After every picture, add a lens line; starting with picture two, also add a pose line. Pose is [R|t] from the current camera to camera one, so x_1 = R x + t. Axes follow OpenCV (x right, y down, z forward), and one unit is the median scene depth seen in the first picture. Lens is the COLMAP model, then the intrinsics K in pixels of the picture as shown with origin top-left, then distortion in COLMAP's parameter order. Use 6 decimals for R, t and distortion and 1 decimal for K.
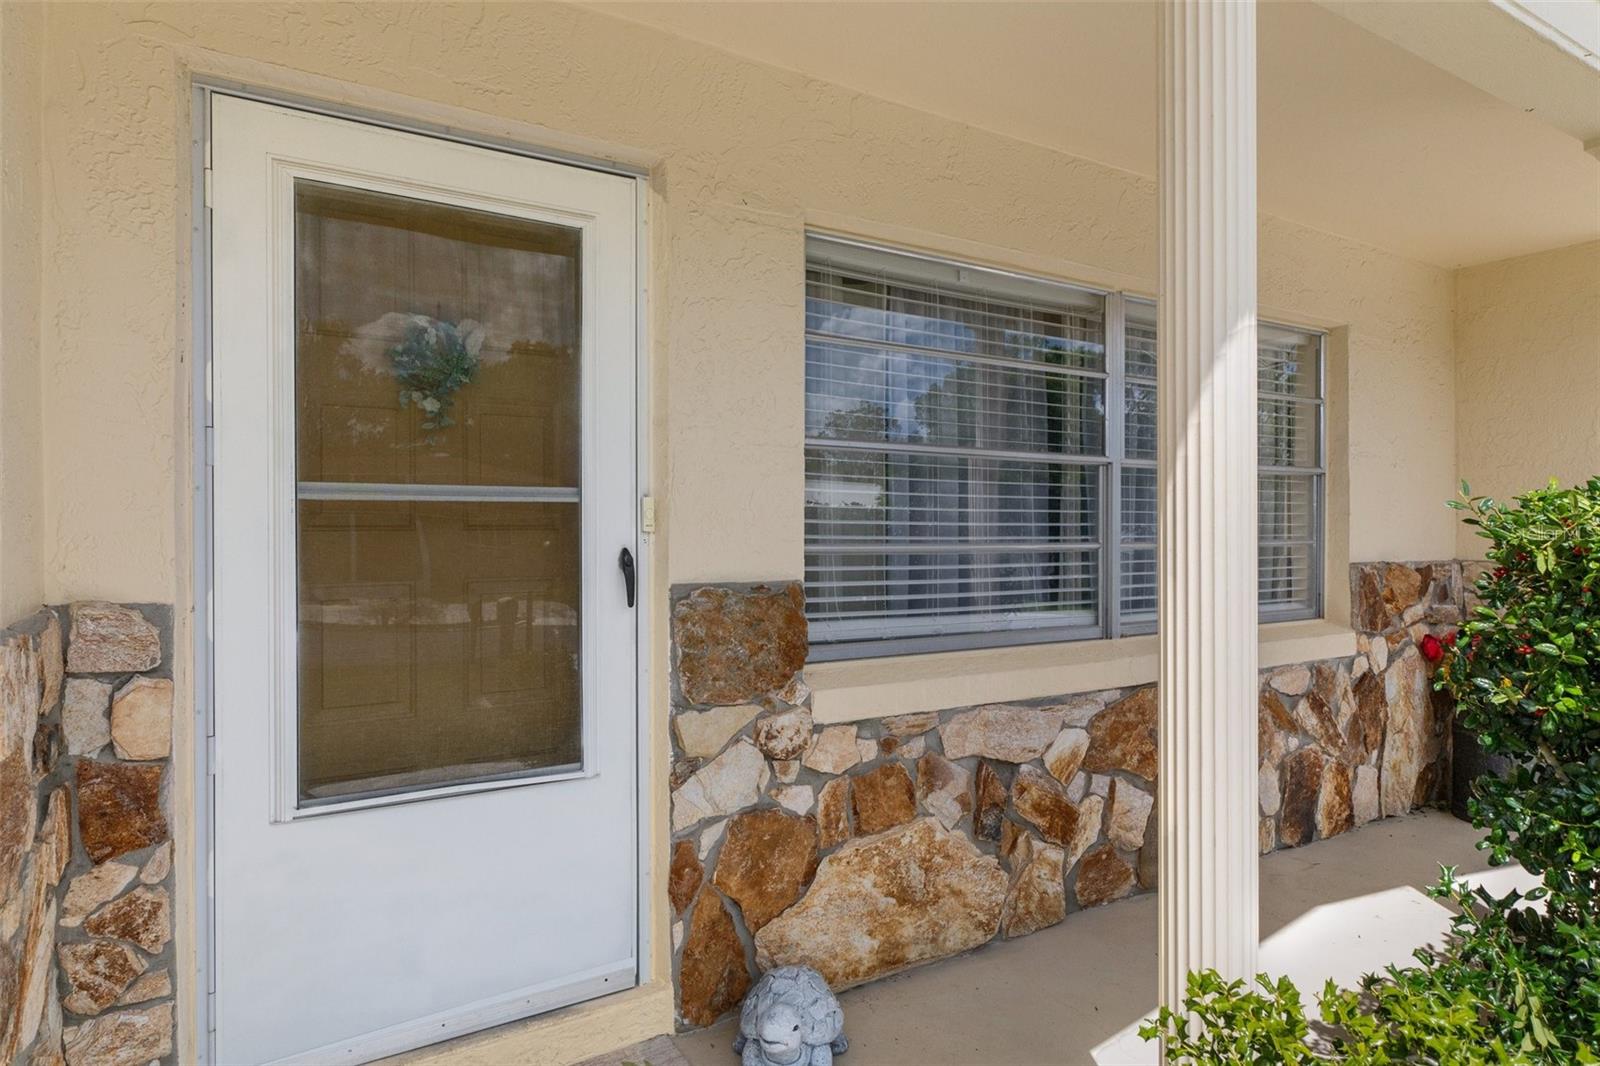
lens RADIAL K [[905.6, 0, 800.0], [0, 905.6, 533.0], [0, 0, 1]] dist [-0.001477, -0.000151]
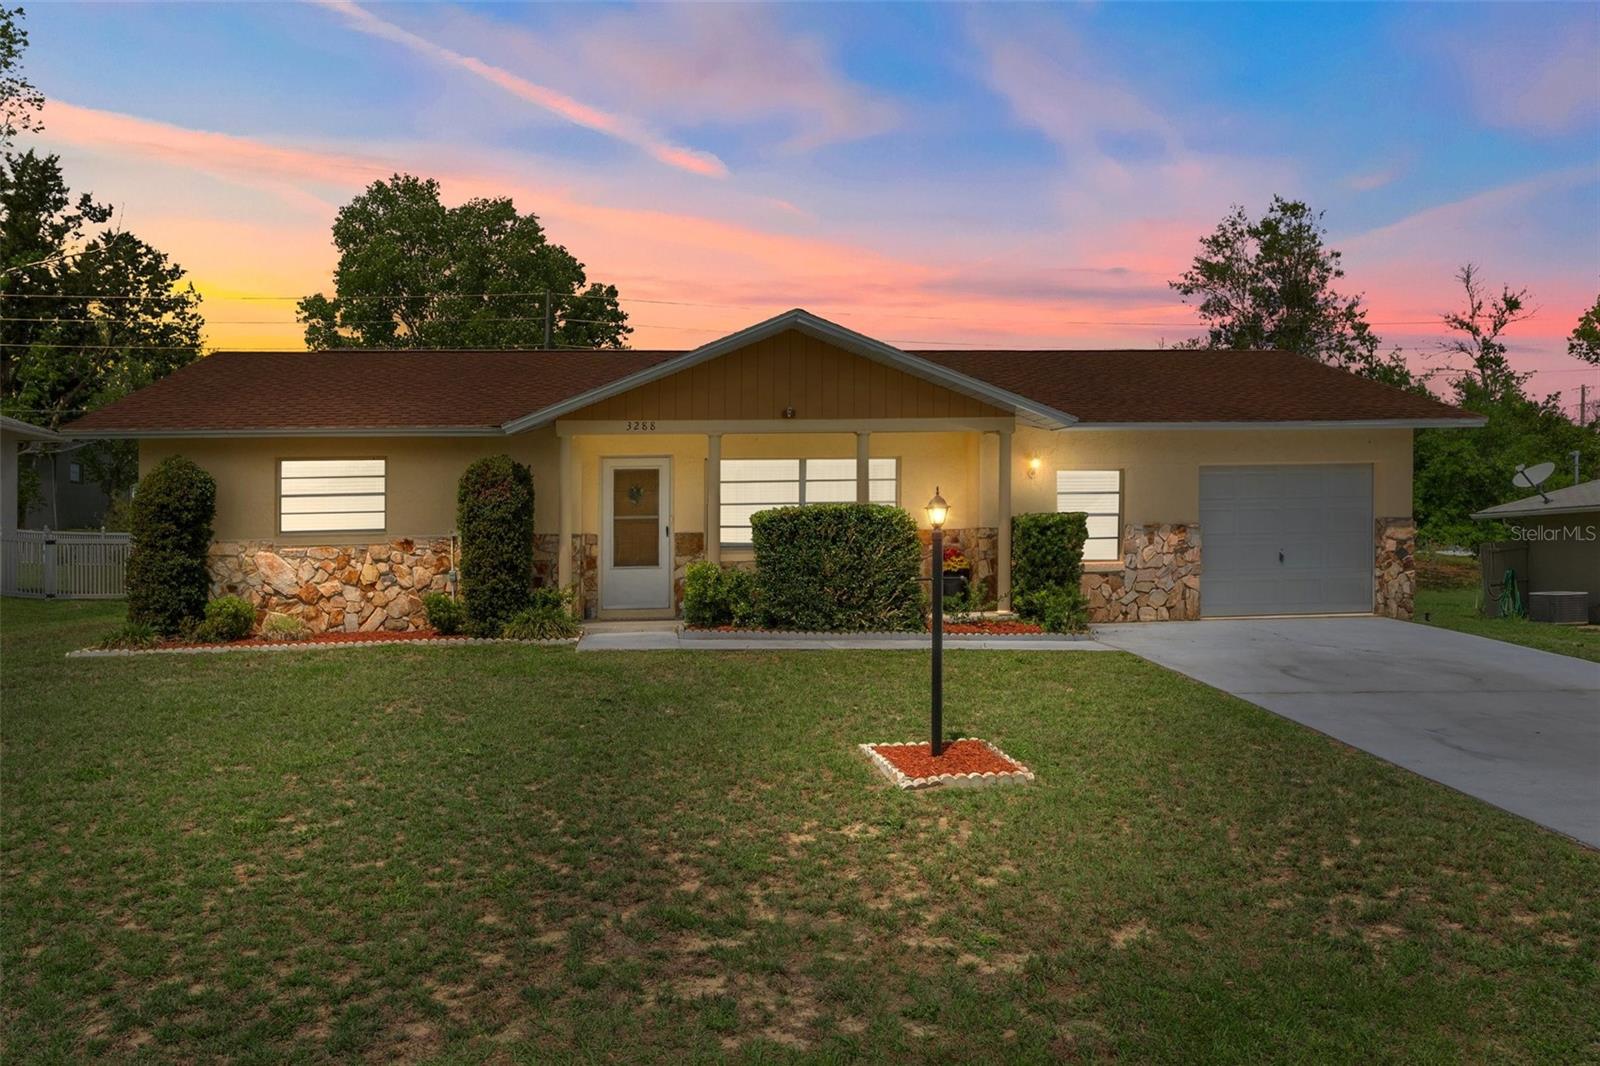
lens RADIAL K [[1178.7, 0, 768.6], [0, 1178.7, 533.5], [0, 0, 1]] dist [0.005360, 0.003976]
pose [[0.901194, -0.023406, -0.432784, 3.385724], [0.015840, 0.999652, -0.021080, 0.217269], [0.433127, 0.012142, 0.901251, -5.060457]]
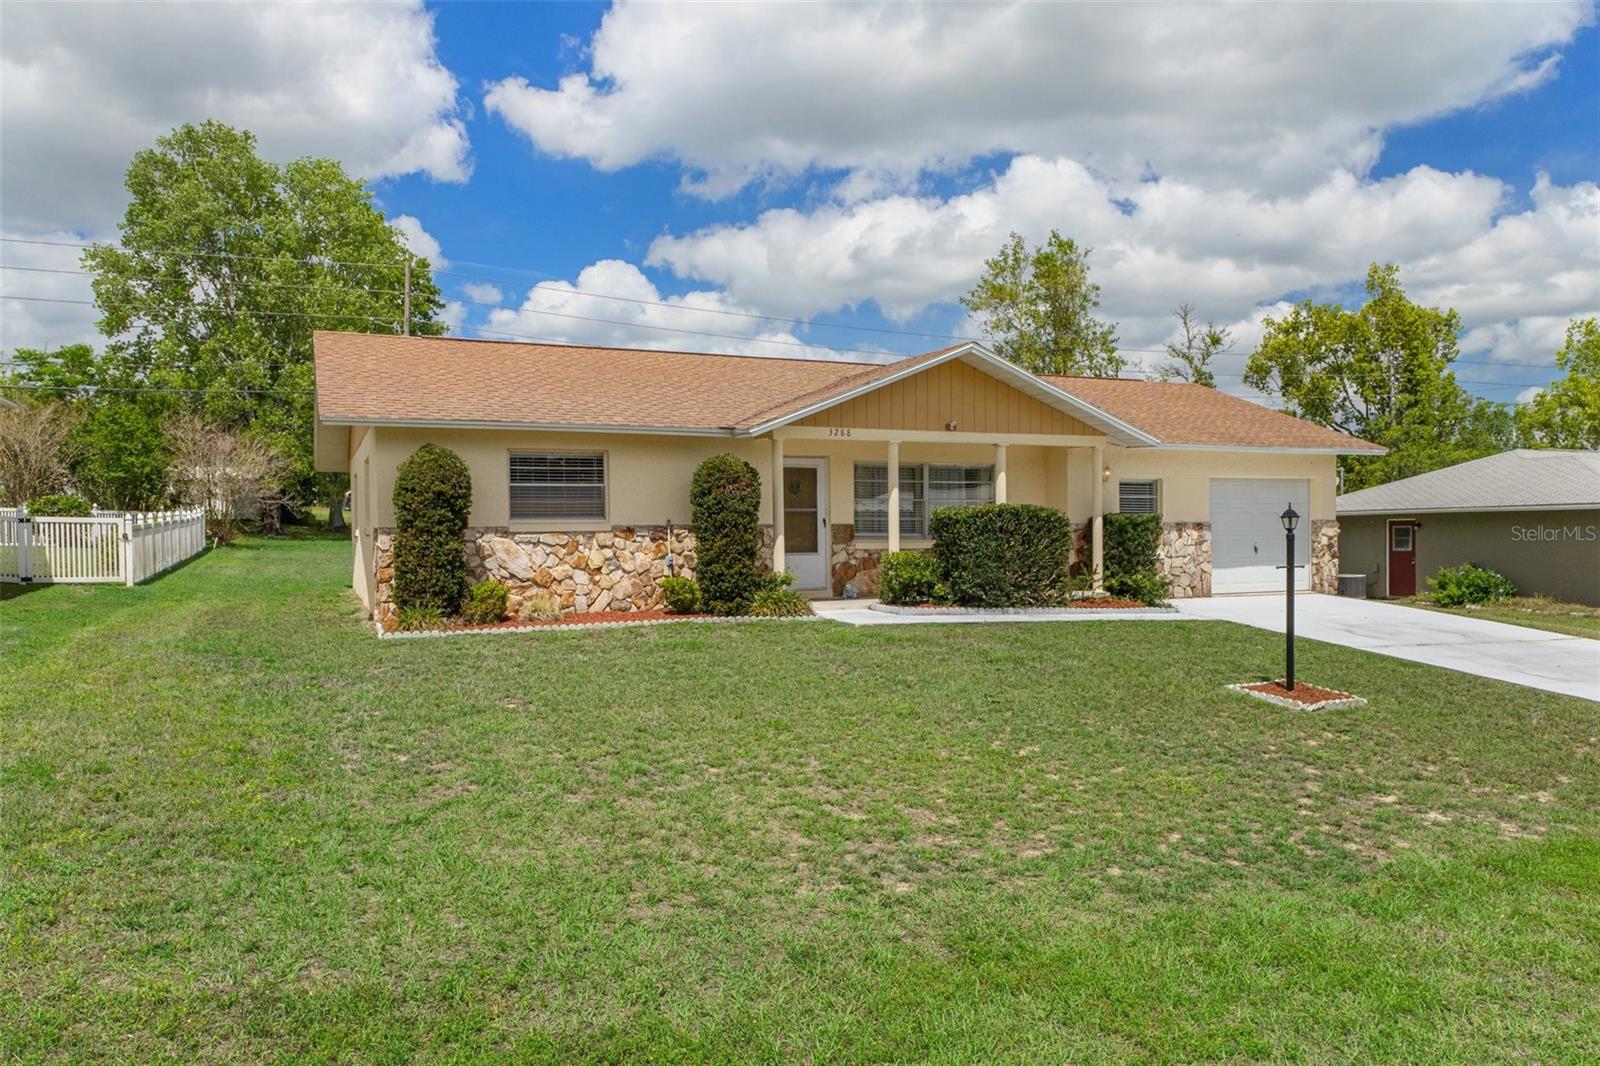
lens RADIAL K [[1174.6, 0, 824.4], [0, 1174.6, 565.4], [0, 0, 1]] dist [-0.014443, -0.003230]
pose [[0.993469, -0.002949, -0.114063, 0.723827], [0.005834, 0.999671, 0.024972, 0.139042], [0.113952, -0.025474, 0.993160, -6.971954]]
